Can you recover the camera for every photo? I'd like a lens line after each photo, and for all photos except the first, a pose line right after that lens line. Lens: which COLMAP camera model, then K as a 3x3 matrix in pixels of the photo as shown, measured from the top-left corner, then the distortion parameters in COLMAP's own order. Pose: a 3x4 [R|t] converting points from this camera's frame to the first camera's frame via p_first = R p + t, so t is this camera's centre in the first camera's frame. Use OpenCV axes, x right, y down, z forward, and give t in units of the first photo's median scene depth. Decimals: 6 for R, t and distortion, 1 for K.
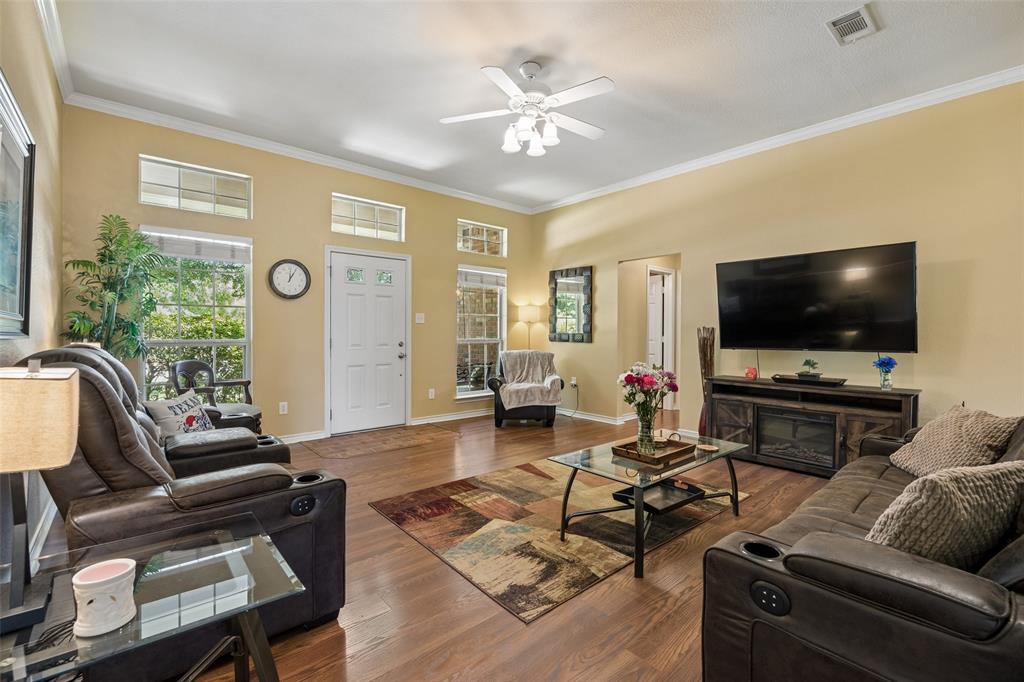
lens RADIAL K [[449.3, 0, 513.8], [0, 449.3, 334.3], [0, 0, 1]] dist [-0.004033, 0.000041]
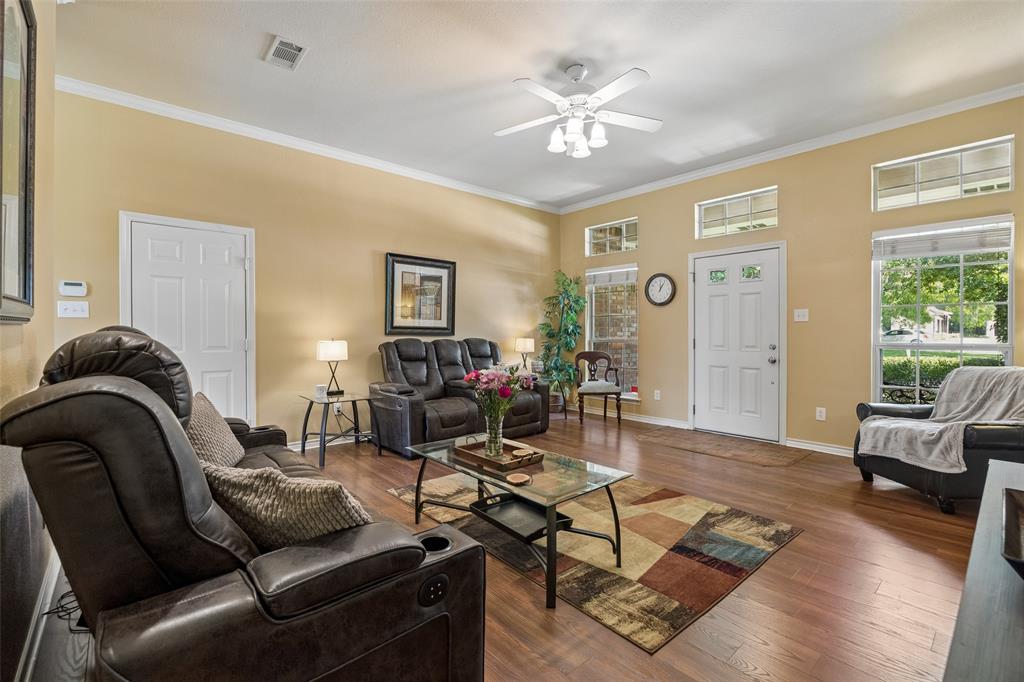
lens RADIAL K [[449.3, 0, 513.9], [0, 449.3, 337.7], [0, 0, 1]] dist [-0.004033, 0.000041]
pose [[0.008426, 0.002734, -0.999961, 0.655699], [-0.010457, 0.999942, 0.002645, 0.007847], [0.999910, 0.010435, 0.008455, 0.544762]]
